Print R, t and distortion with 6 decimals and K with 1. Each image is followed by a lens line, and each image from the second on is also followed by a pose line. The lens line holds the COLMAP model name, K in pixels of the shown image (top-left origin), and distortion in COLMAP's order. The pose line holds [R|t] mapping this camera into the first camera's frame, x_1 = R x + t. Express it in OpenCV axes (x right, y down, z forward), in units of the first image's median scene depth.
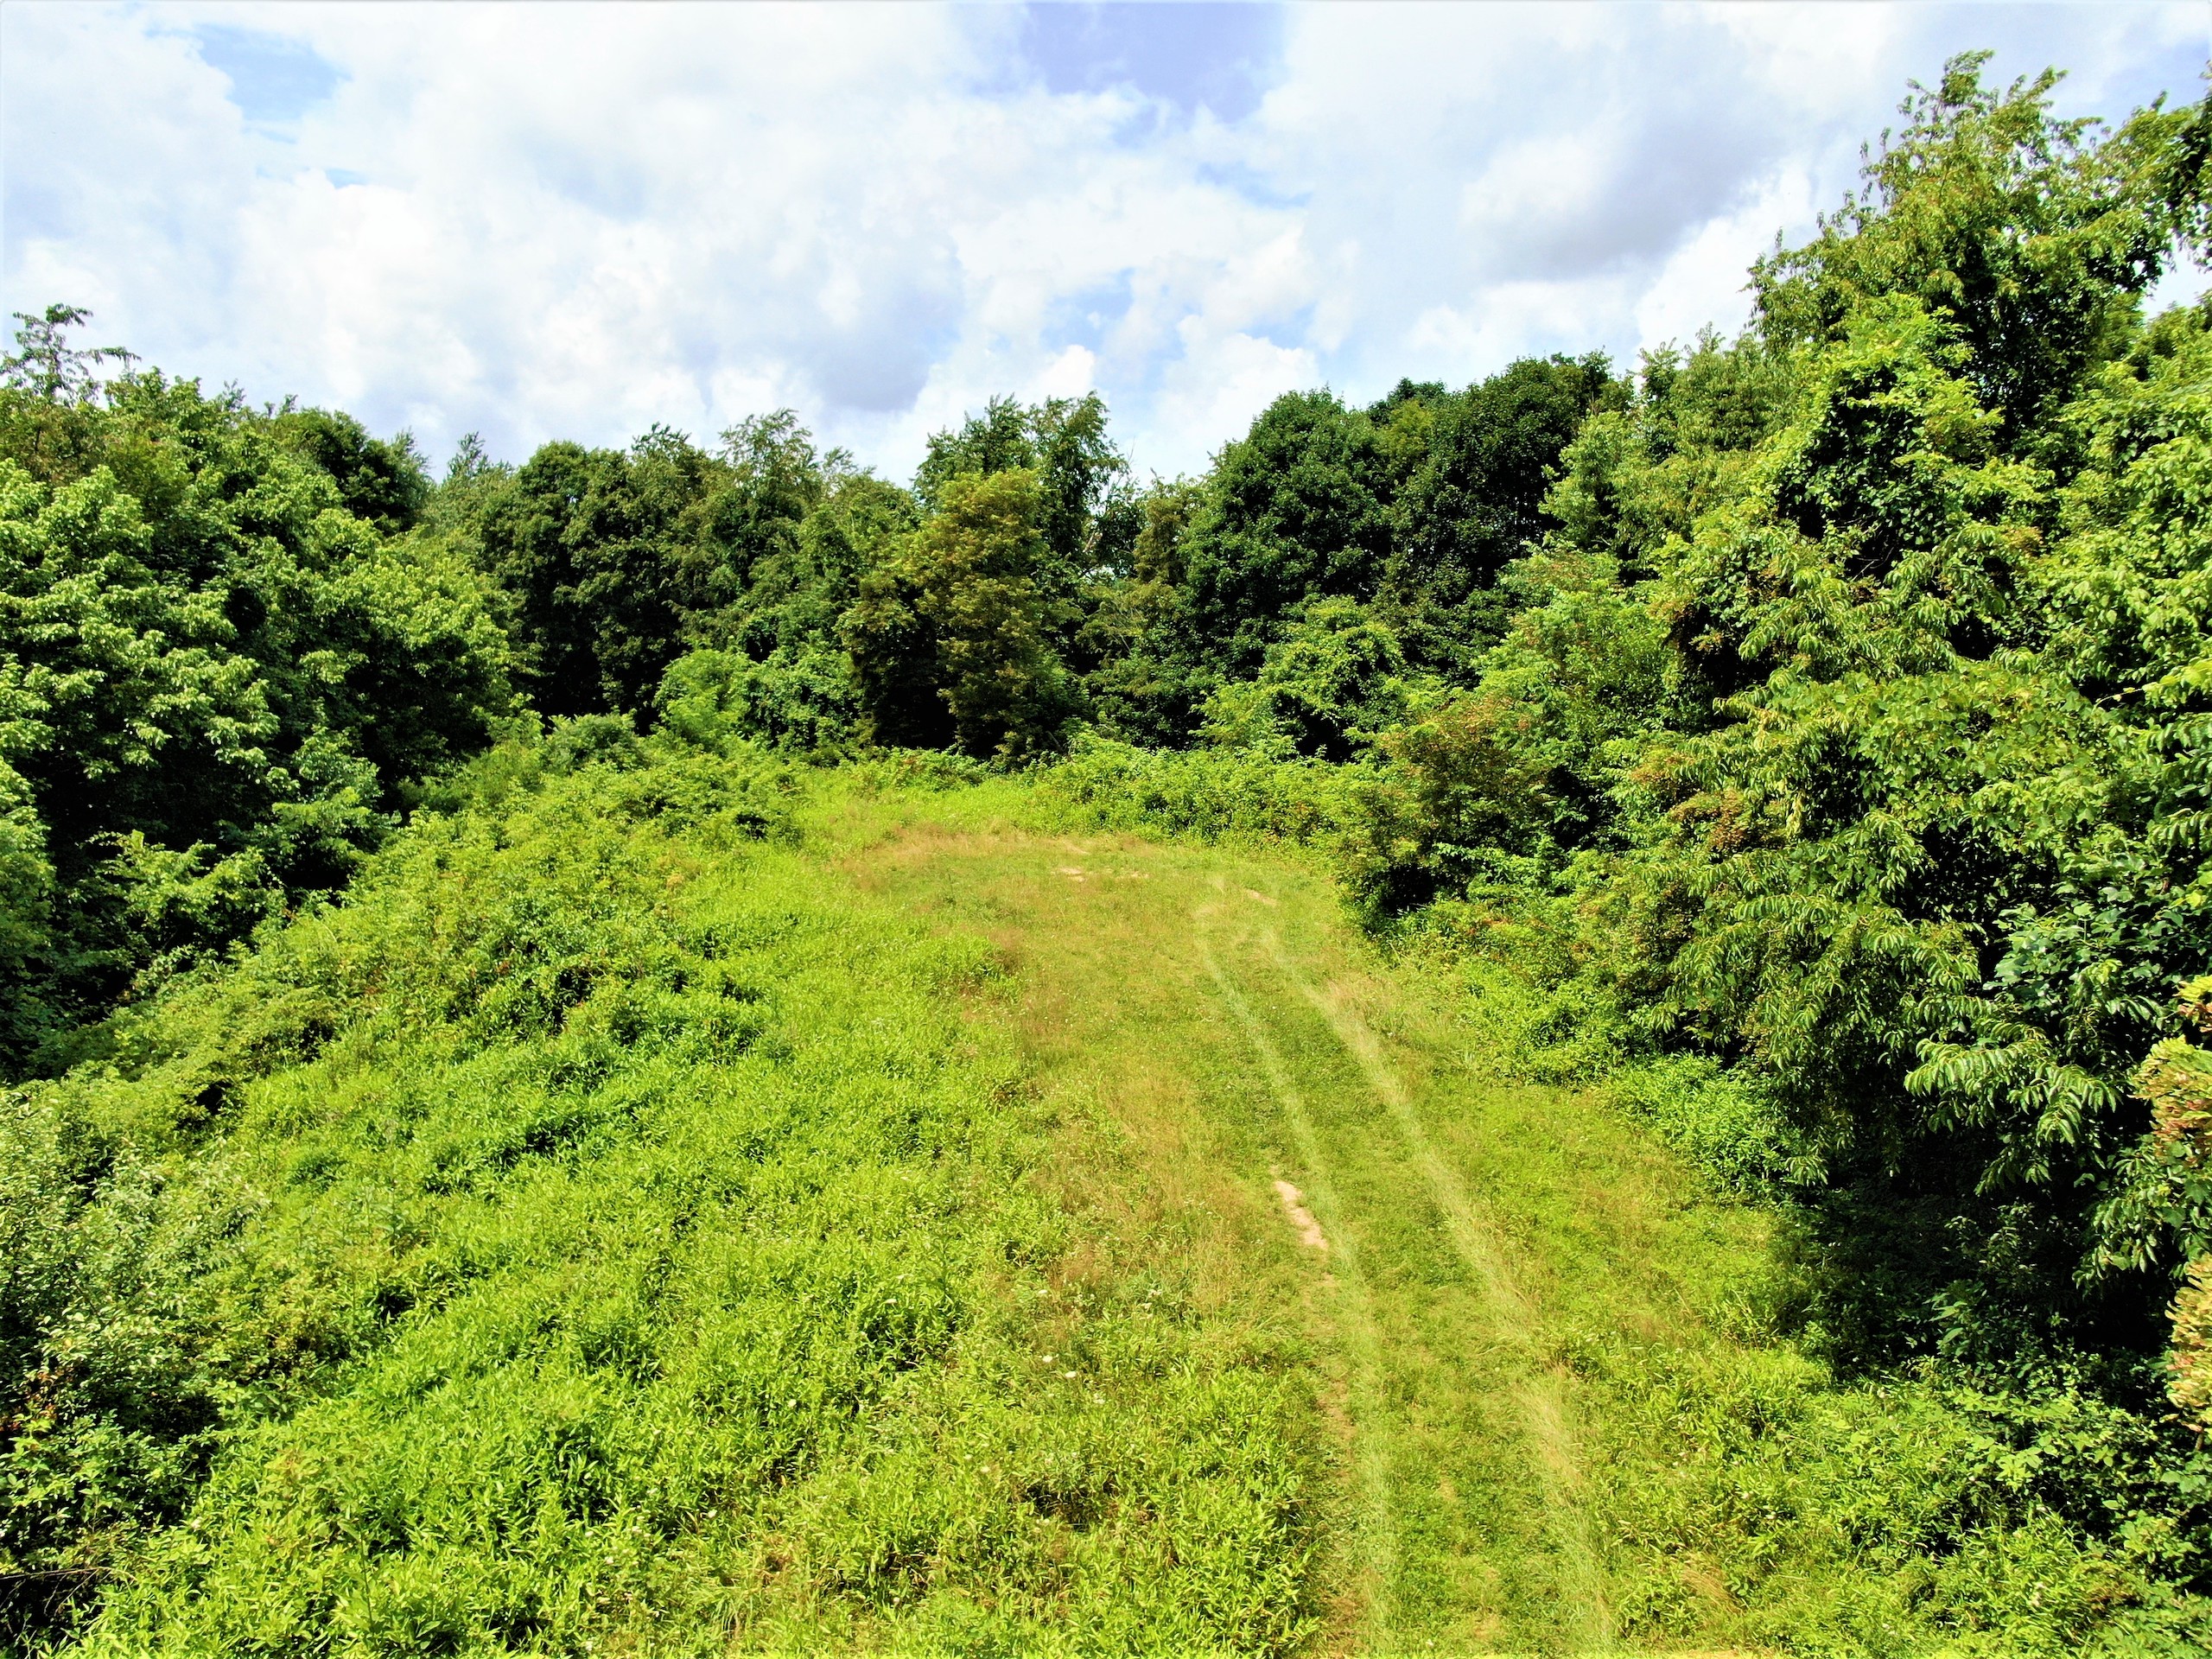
lens RADIAL K [[1550.8, 0, 1066.4], [0, 1550.8, 829.0], [0, 0, 1]] dist [-0.009333, -0.002906]
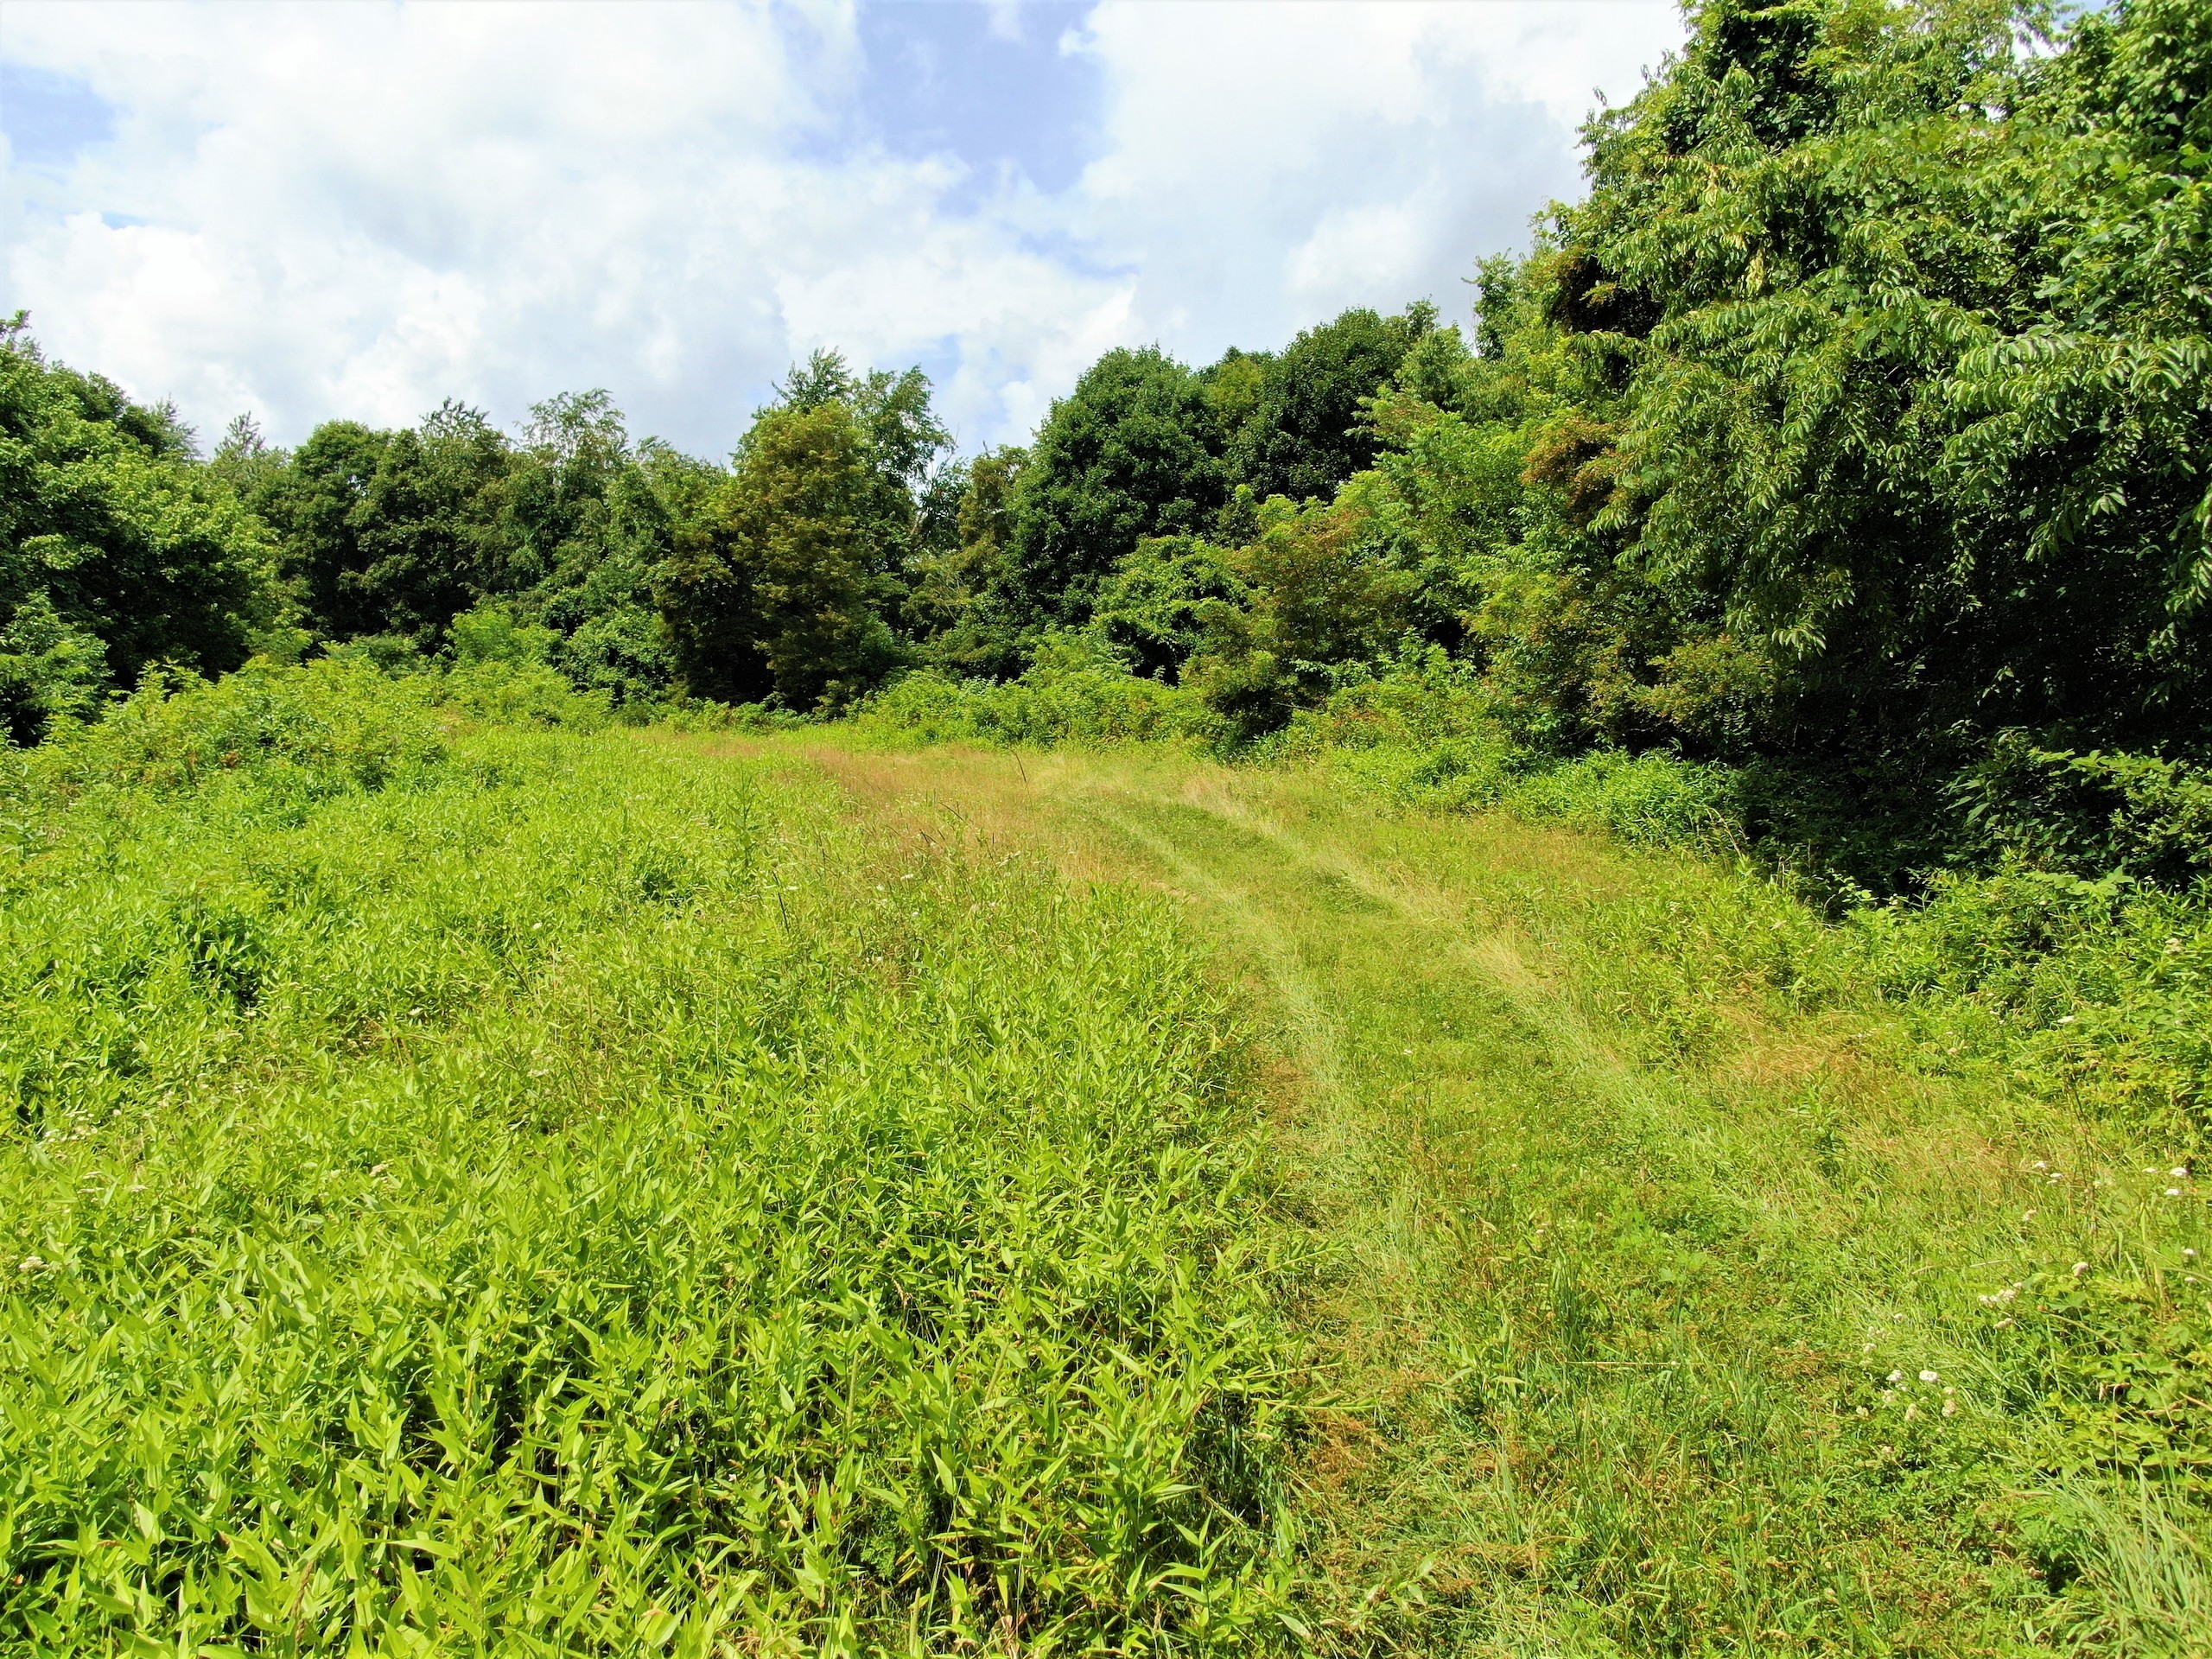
lens RADIAL K [[1565.7, 0, 1070.7], [0, 1565.7, 830.6], [0, 0, 1]] dist [-0.006233, -0.000777]
pose [[0.993756, -0.012079, 0.110923, 0.001393], [0.016967, 0.998921, -0.043230, 0.065292], [-0.110281, 0.044842, 0.992888, 0.032003]]
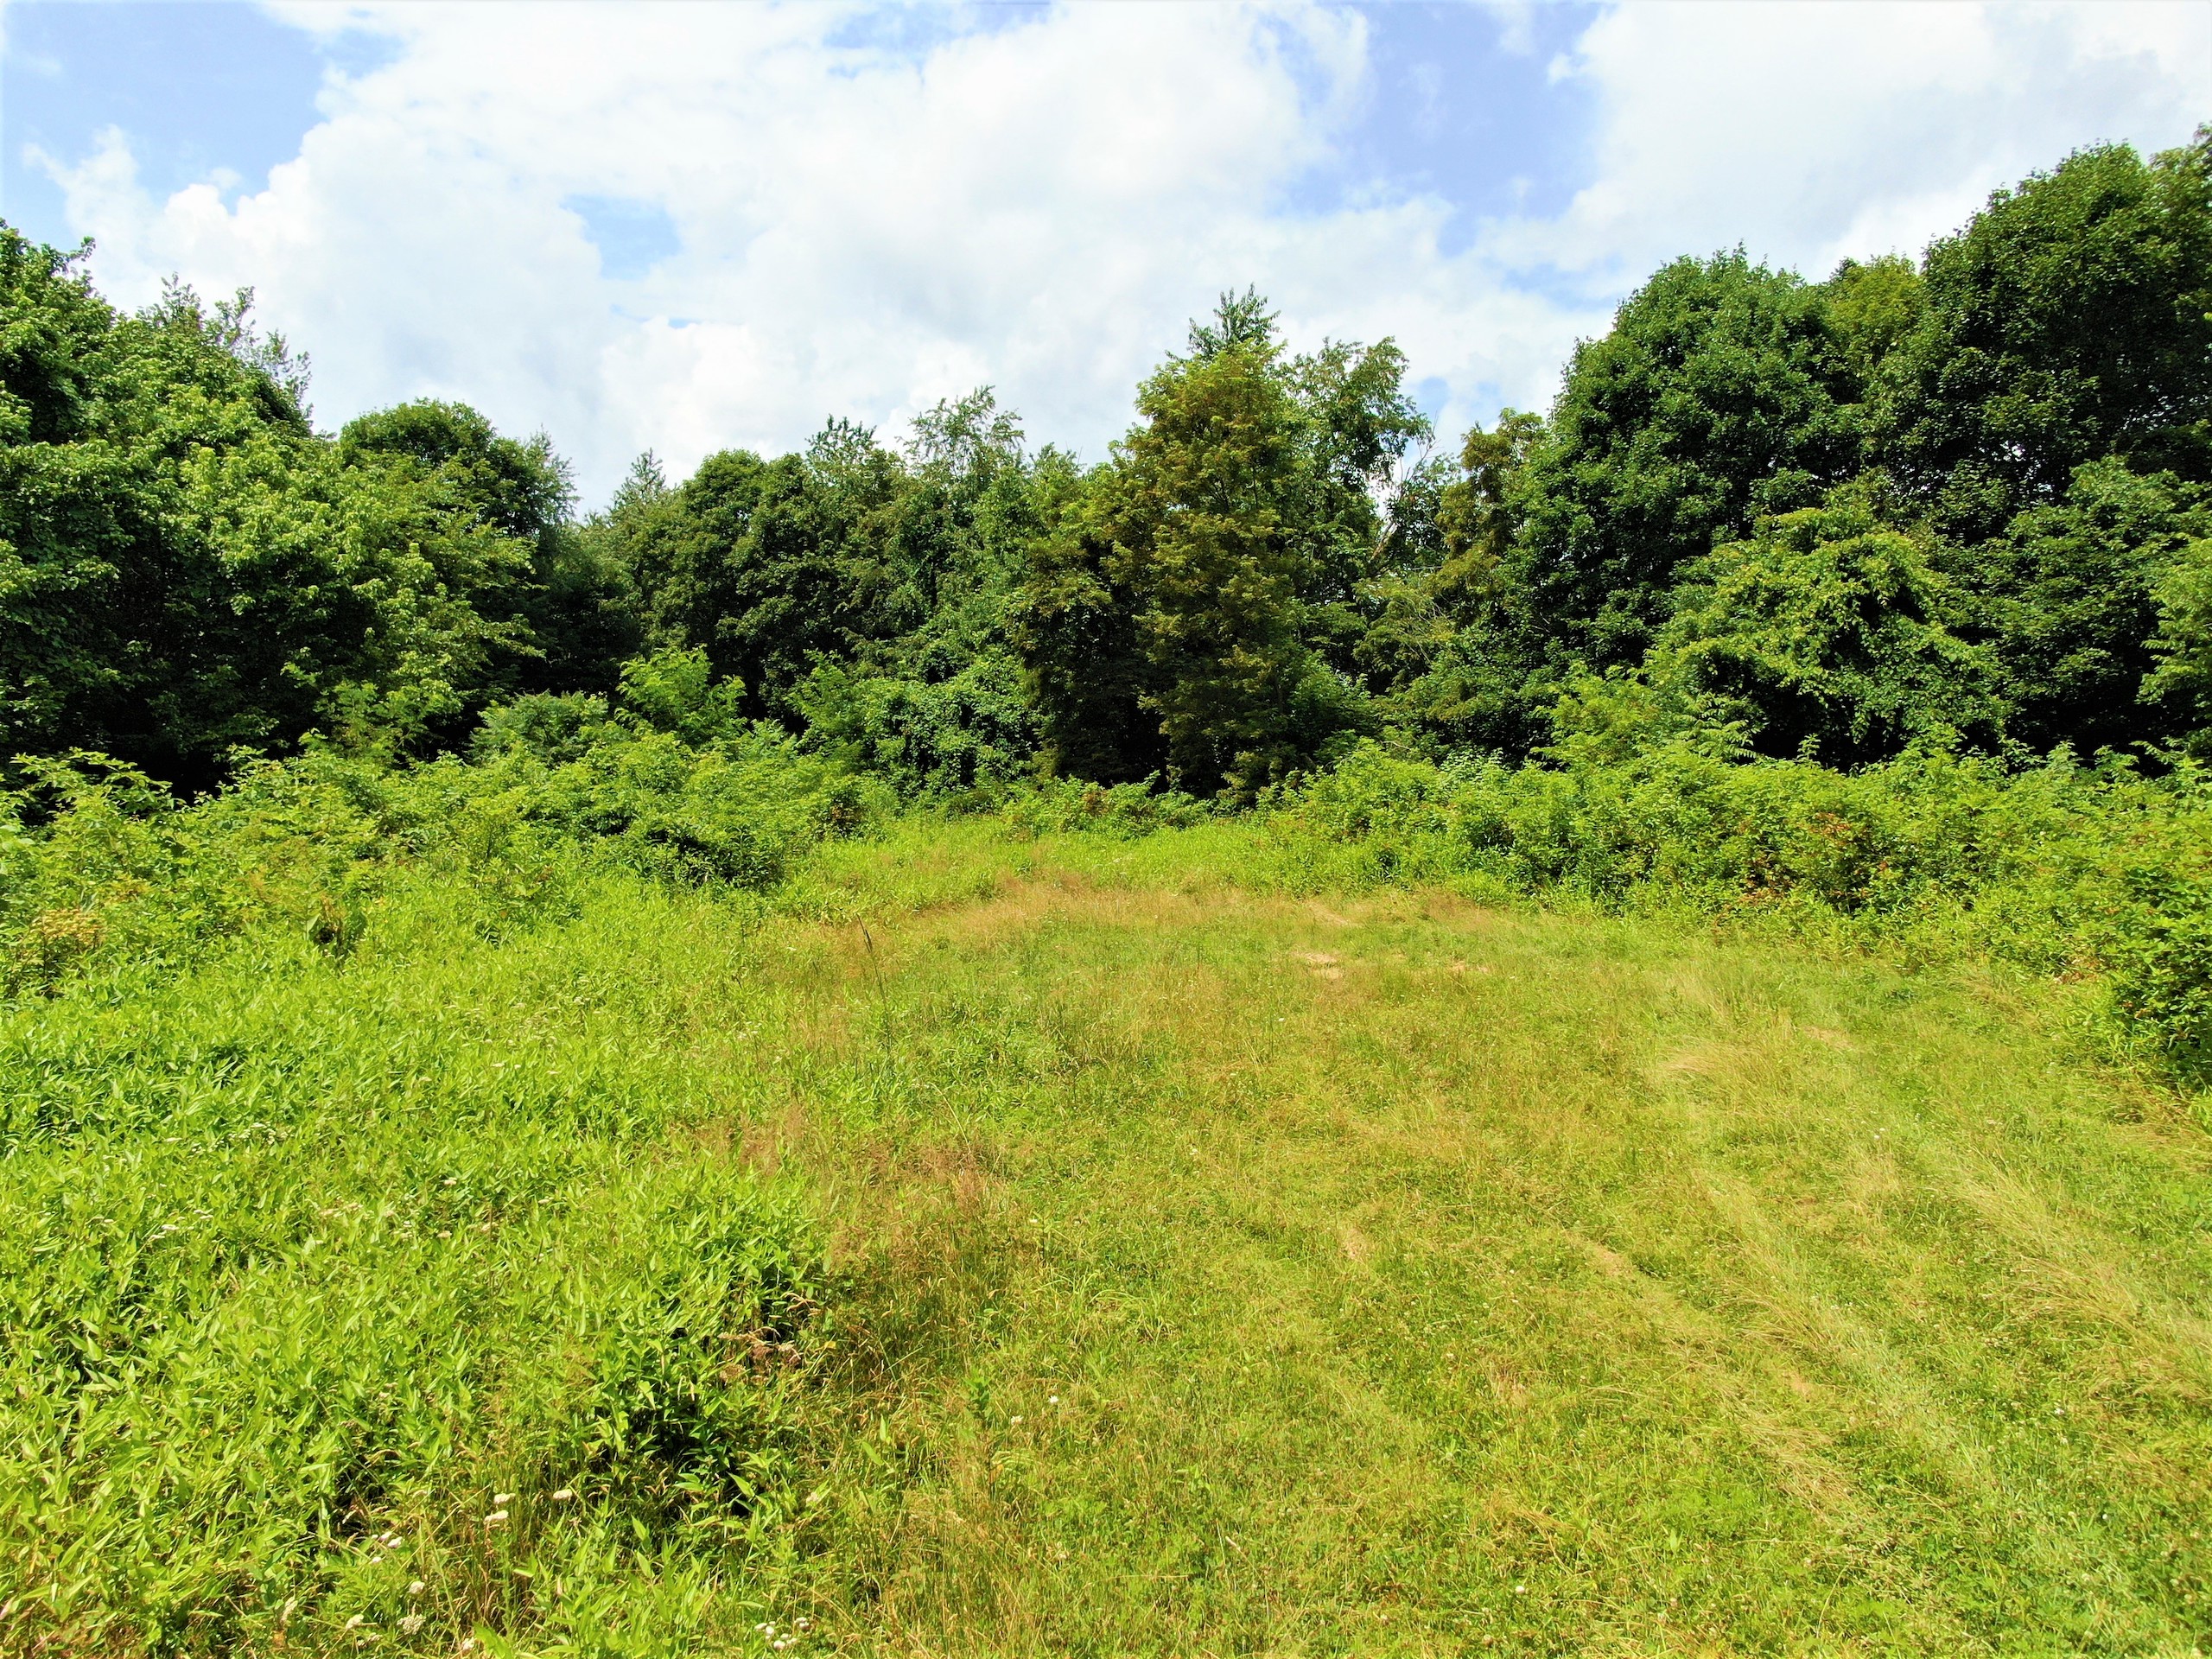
lens RADIAL K [[1533.7, 0, 1111.6], [0, 1533.7, 815.7], [0, 0, 1]] dist [-0.010192, -0.035920]
pose [[0.987075, 0.005285, -0.160170, 0.009942], [-0.018539, 0.996512, -0.081364, 0.014498], [0.159181, 0.083282, 0.983730, 0.331316]]
